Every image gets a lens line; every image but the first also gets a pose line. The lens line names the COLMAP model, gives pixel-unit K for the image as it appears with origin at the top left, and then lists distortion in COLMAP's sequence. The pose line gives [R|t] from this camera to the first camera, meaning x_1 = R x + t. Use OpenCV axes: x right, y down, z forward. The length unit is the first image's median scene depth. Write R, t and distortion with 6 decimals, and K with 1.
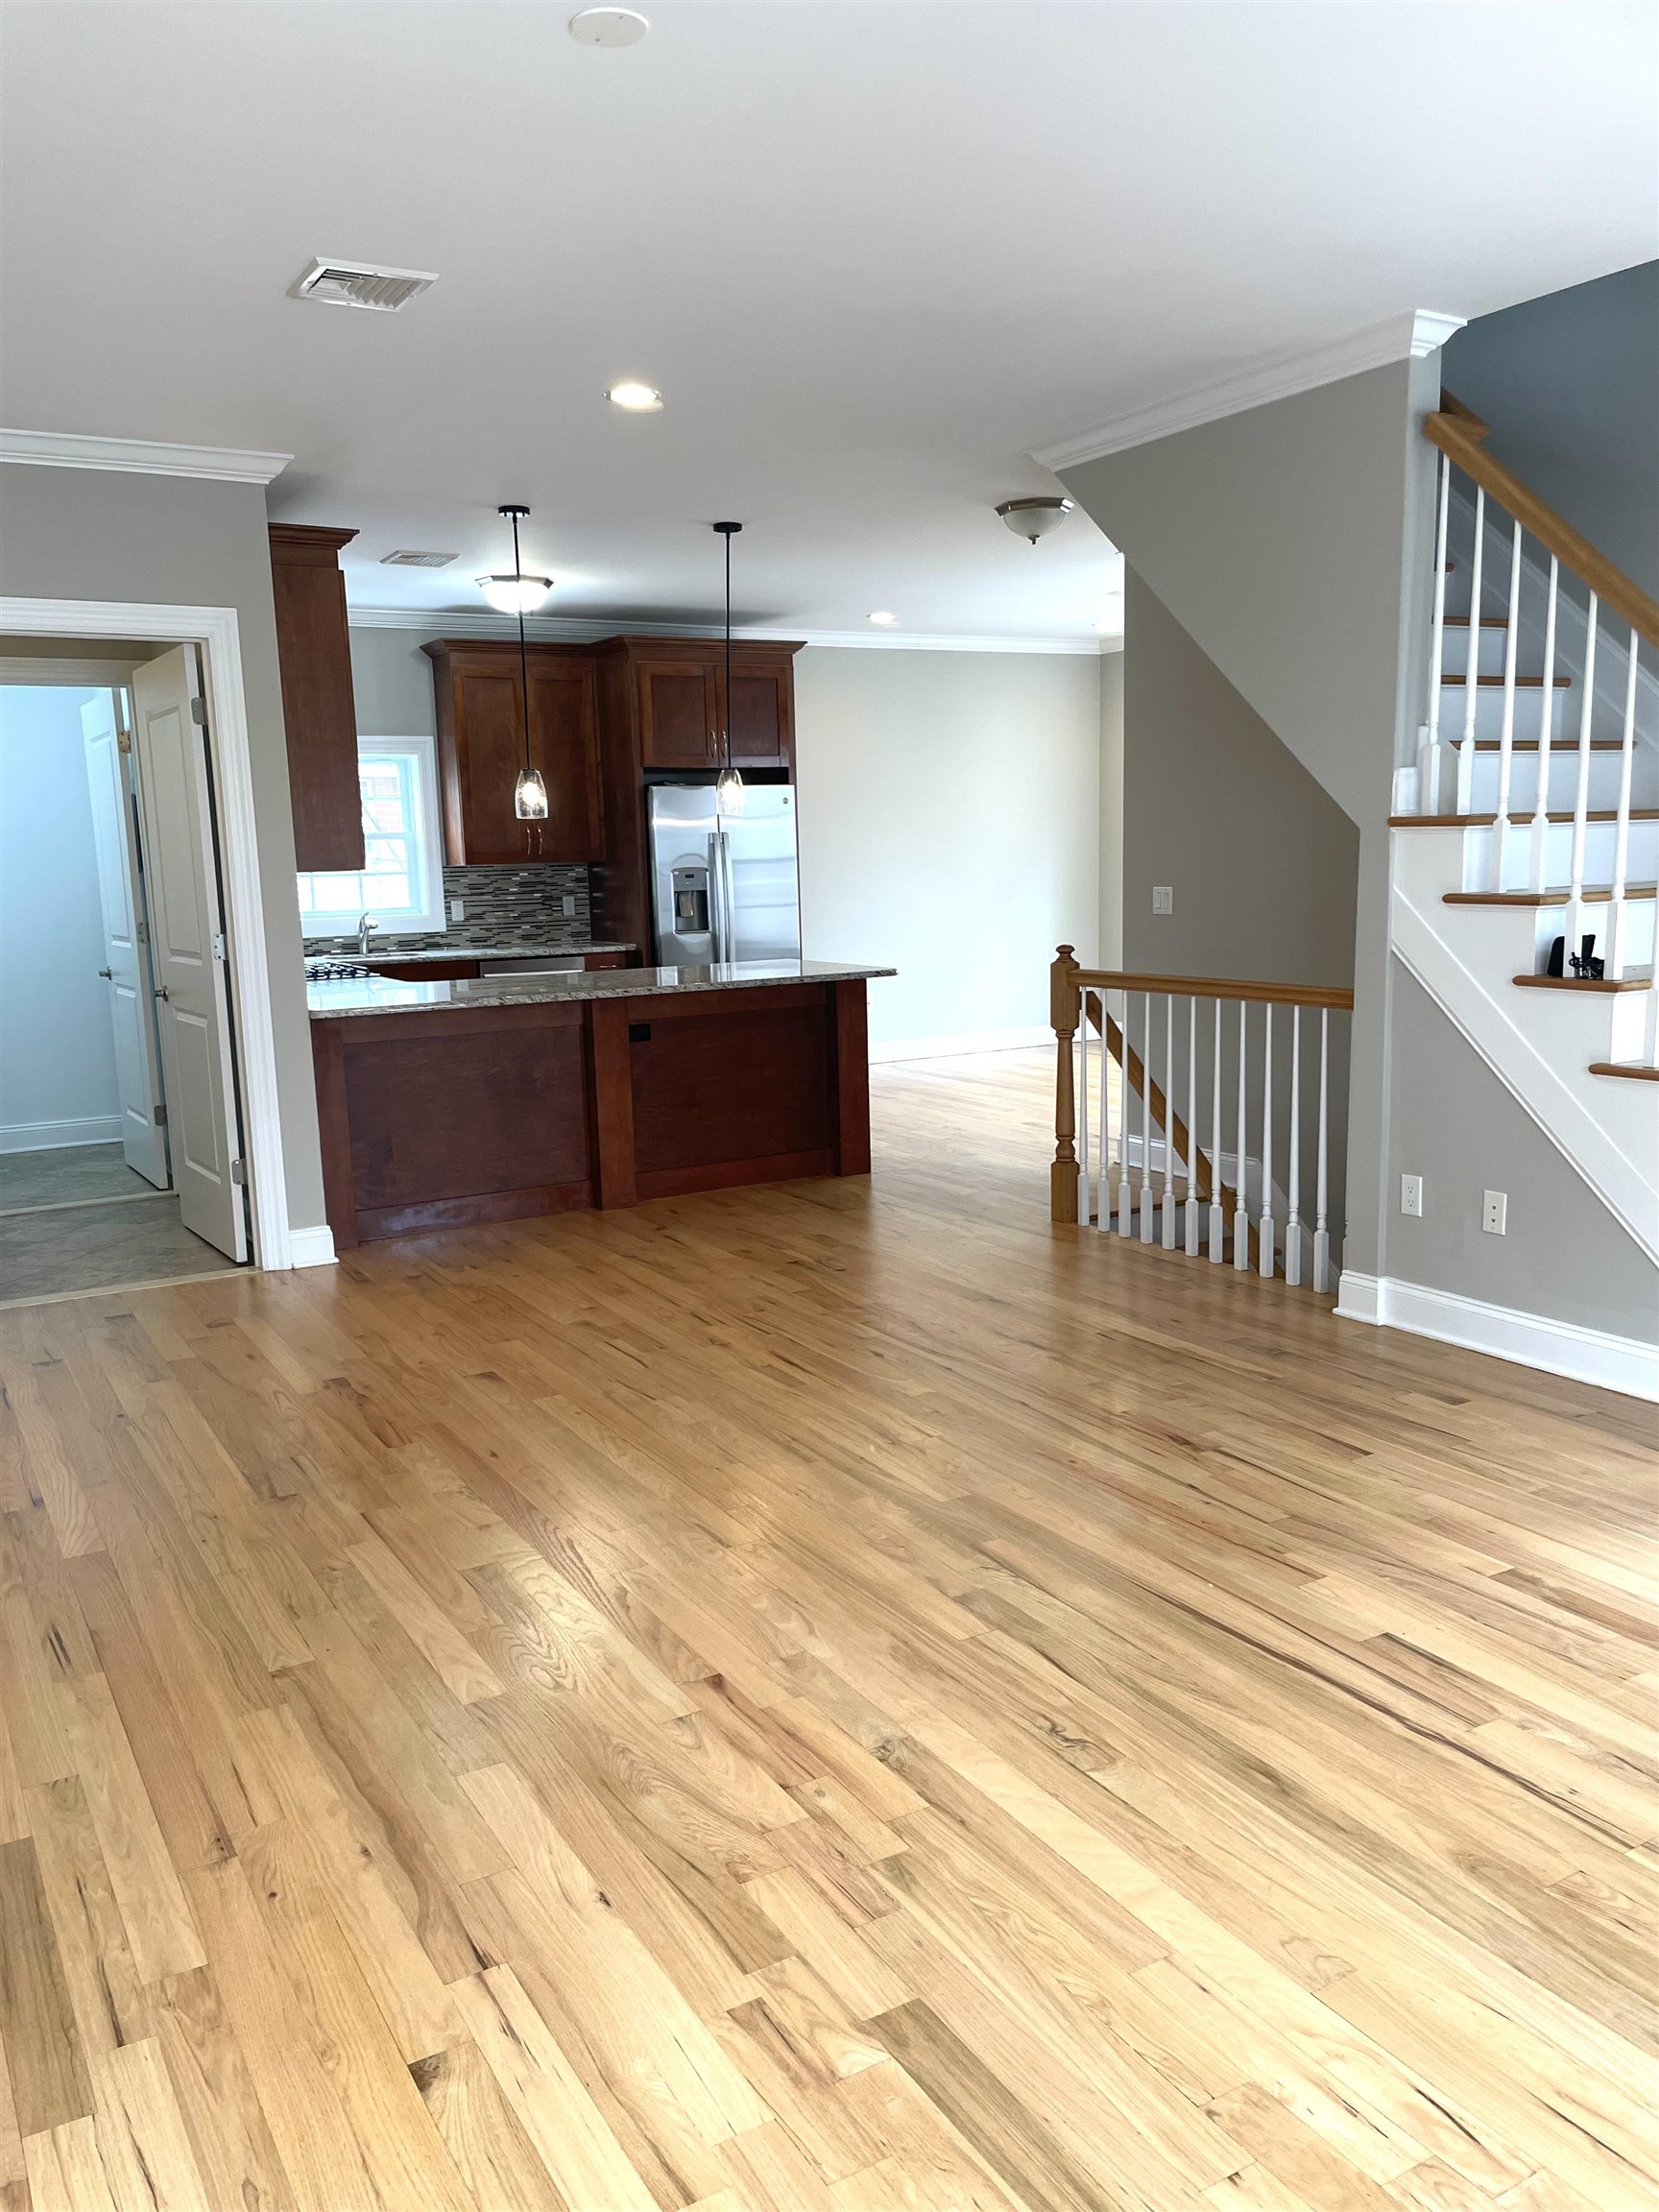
lens RADIAL K [[1687.4, 0, 824.5], [0, 1687.4, 1110.7], [0, 0, 1]] dist [0.087169, -0.128717]
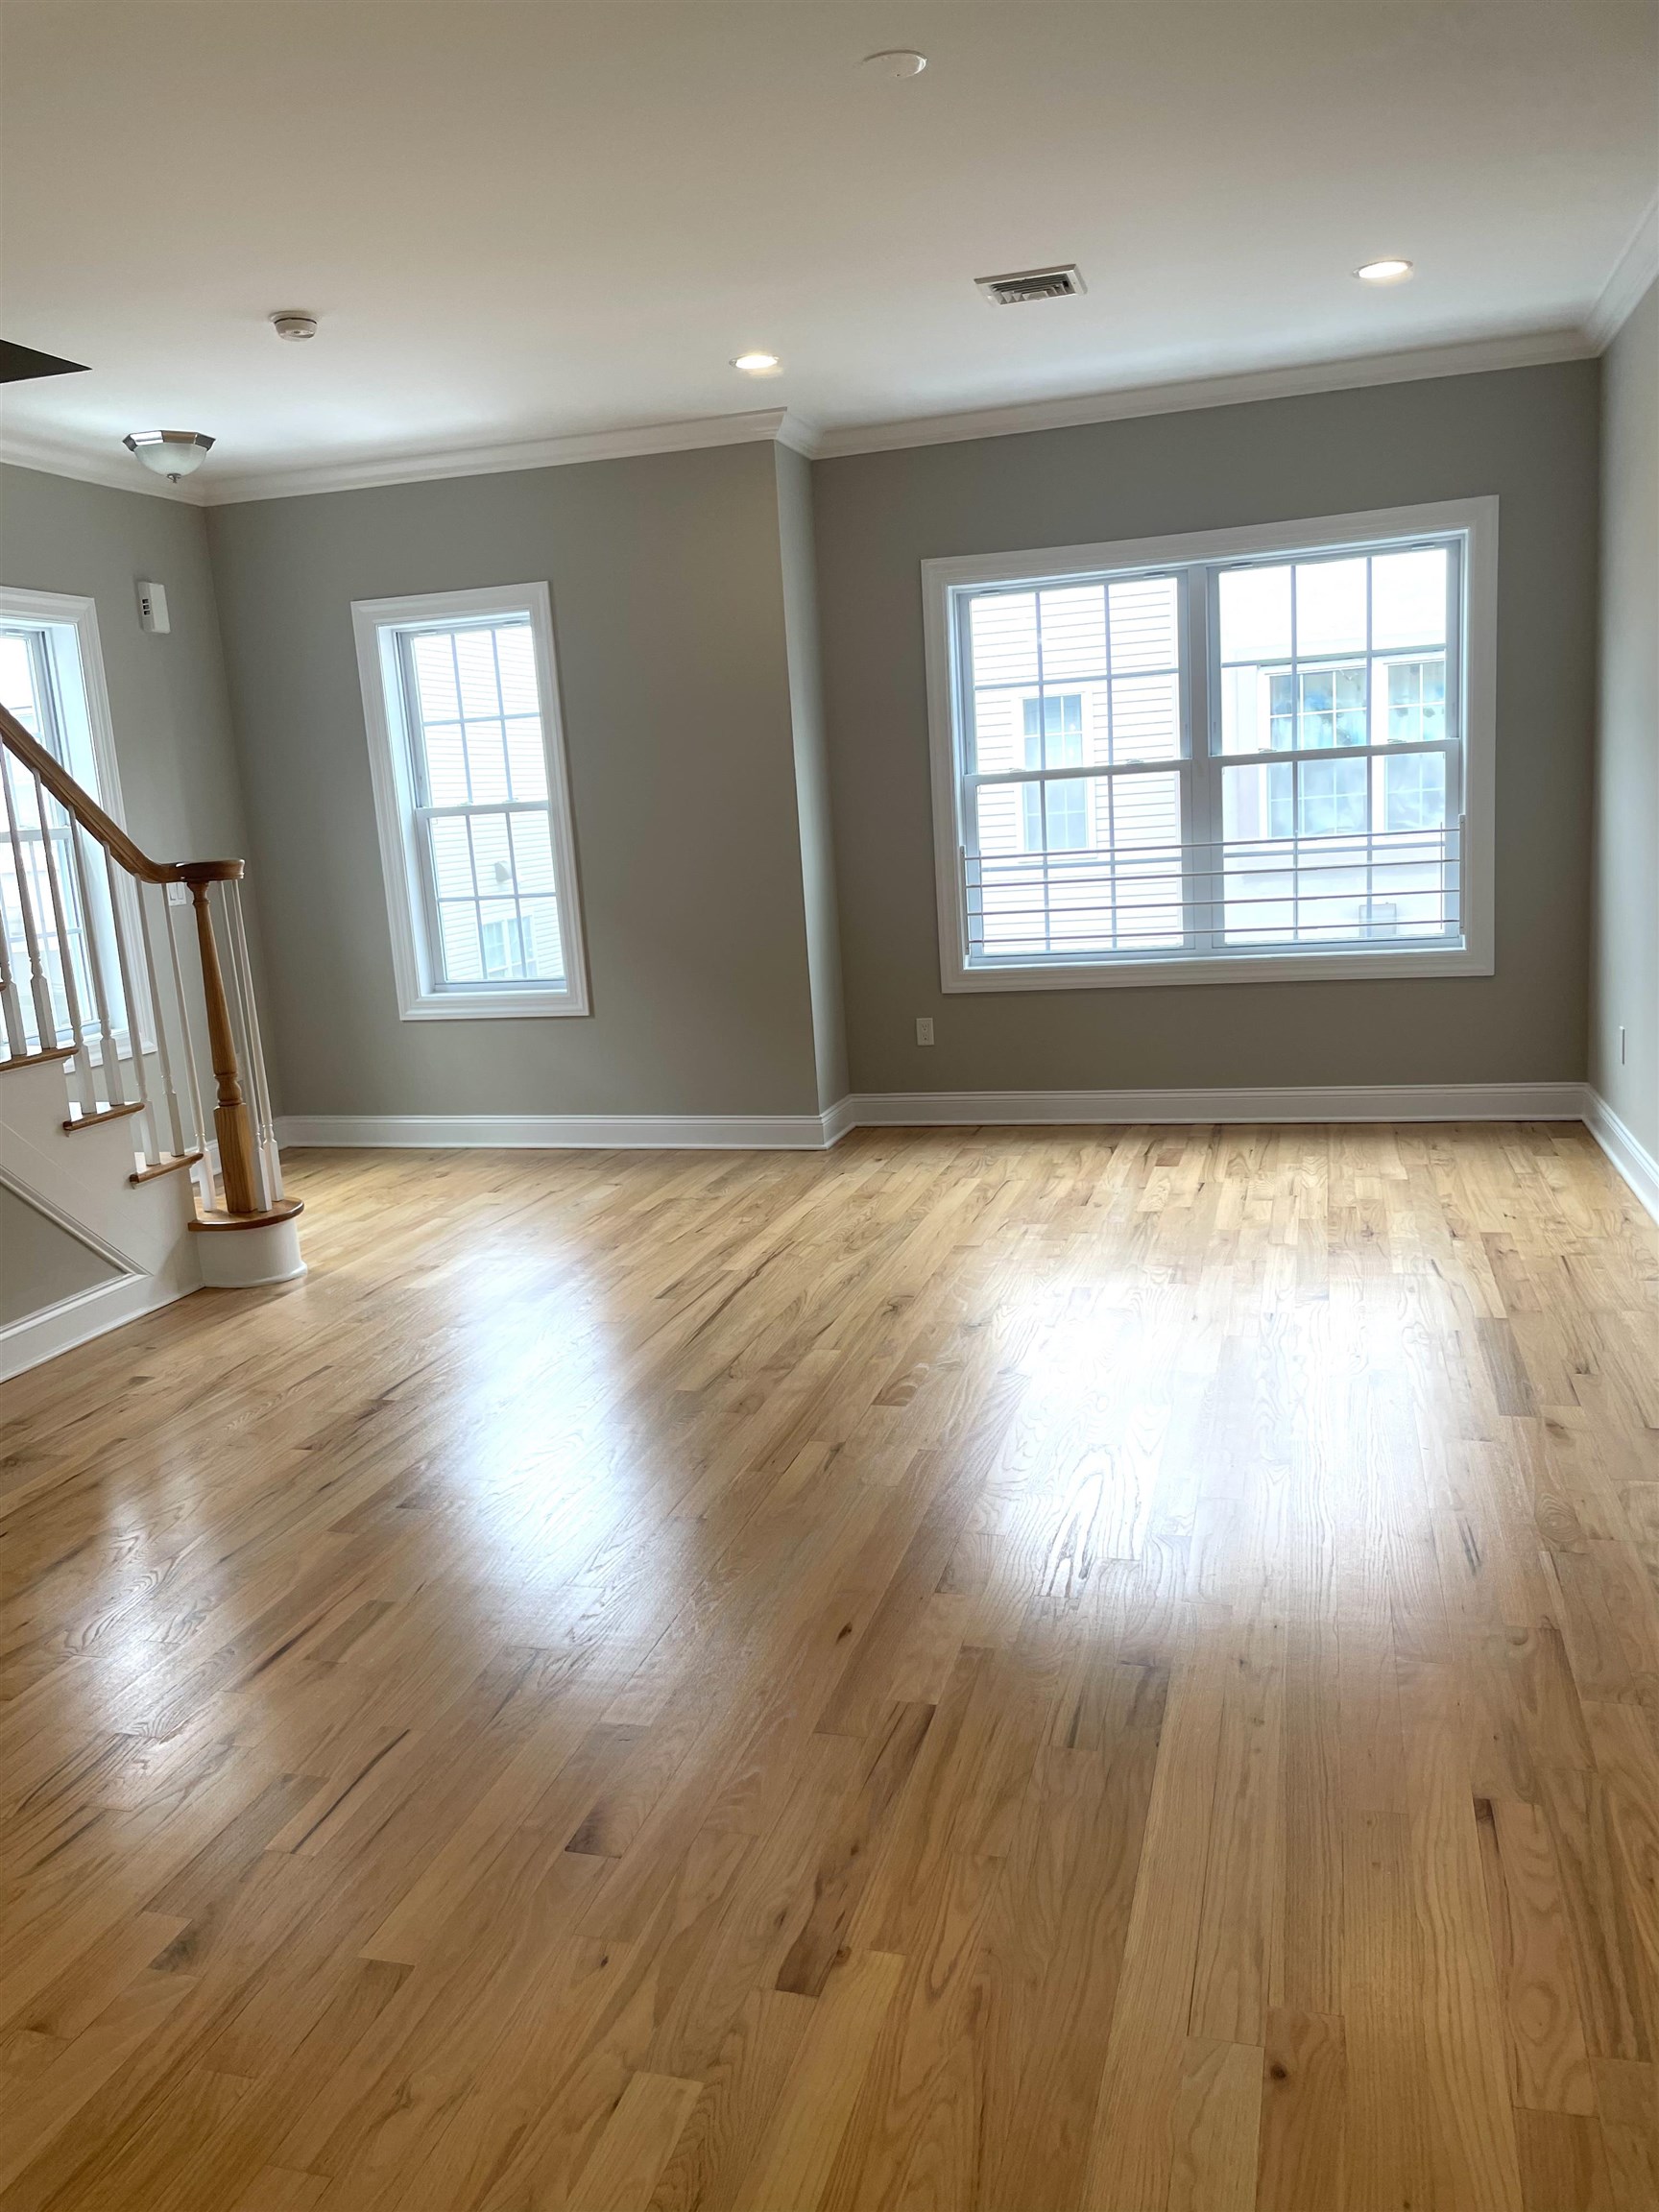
lens RADIAL K [[1687.4, 0, 801.6], [0, 1687.4, 1101.5], [0, 0, 1]] dist [0.087169, -0.128717]
pose [[-0.678604, -0.057950, 0.732214, -0.690254], [0.197574, 0.945739, 0.257958, -0.187625], [-0.707432, 0.319718, -0.630333, 1.405182]]
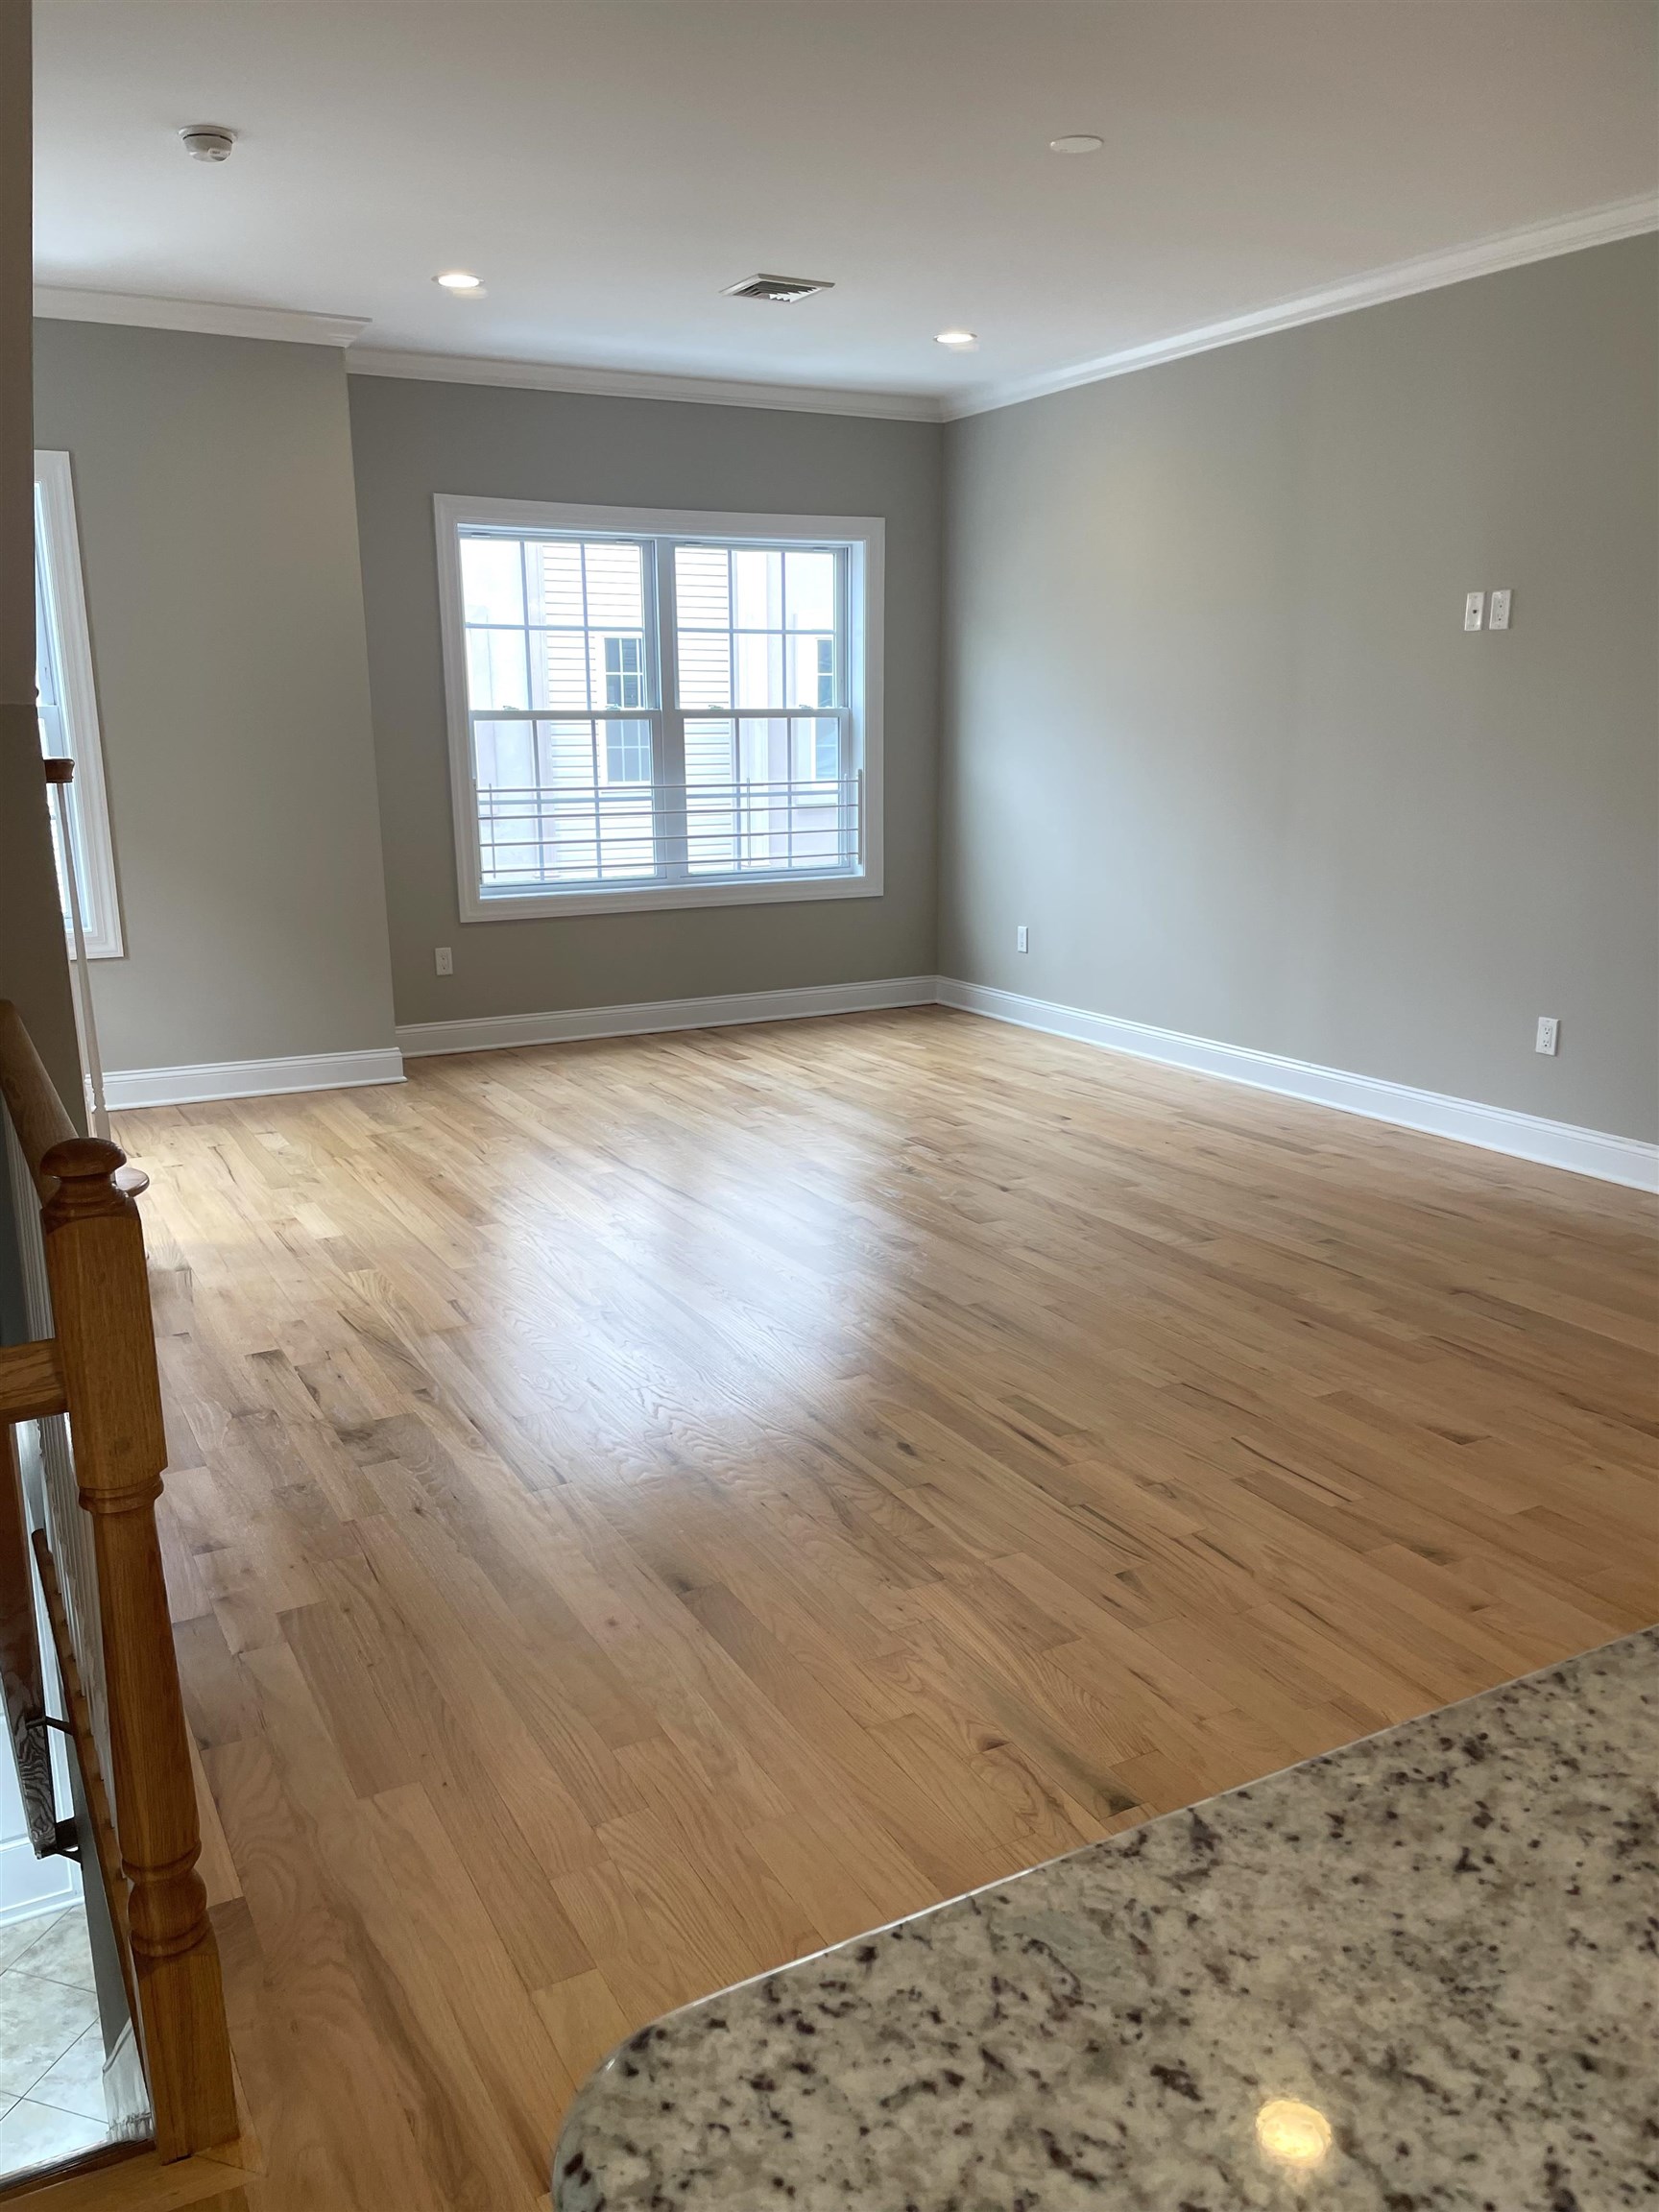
lens RADIAL K [[1687.4, 0, 810.0], [0, 1687.4, 1116.9], [0, 0, 1]] dist [0.087169, -0.128717]
pose [[-0.998844, 0.026731, 0.039942, 0.047391], [0.039940, 0.923943, 0.380440, -0.293297], [-0.026735, 0.381595, -0.923943, 1.894104]]
